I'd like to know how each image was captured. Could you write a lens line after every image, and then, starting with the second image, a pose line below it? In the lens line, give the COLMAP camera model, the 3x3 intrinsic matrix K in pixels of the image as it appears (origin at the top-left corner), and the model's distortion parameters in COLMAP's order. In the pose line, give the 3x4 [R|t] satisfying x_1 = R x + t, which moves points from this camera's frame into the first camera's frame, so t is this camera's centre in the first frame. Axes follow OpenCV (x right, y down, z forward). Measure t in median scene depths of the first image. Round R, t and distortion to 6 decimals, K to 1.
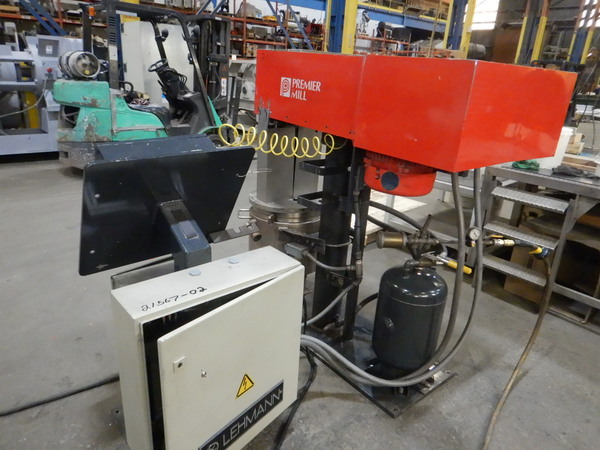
lens RADIAL K [[426.5, 0, 300.0], [0, 426.5, 225.1], [0, 0, 1]] dist [0.007087, -0.004710]
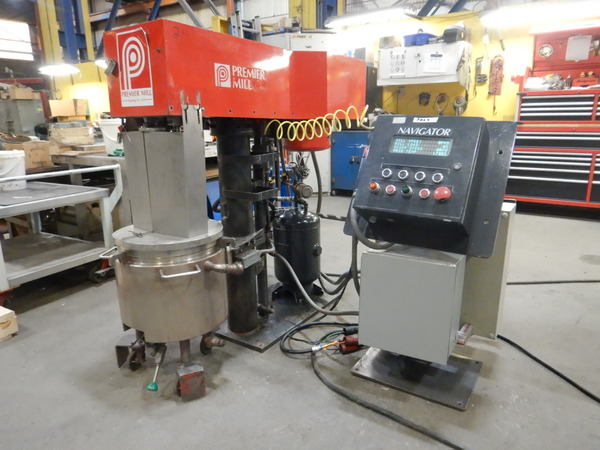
lens RADIAL K [[426.5, 0, 300.3], [0, 426.5, 221.4], [0, 0, 1]] dist [0.007087, -0.004710]
pose [[-0.261243, -0.283157, 0.922808, -0.956063], [0.335695, 0.869681, 0.361889, -0.334853], [-0.905020, 0.404323, -0.132144, 1.116786]]
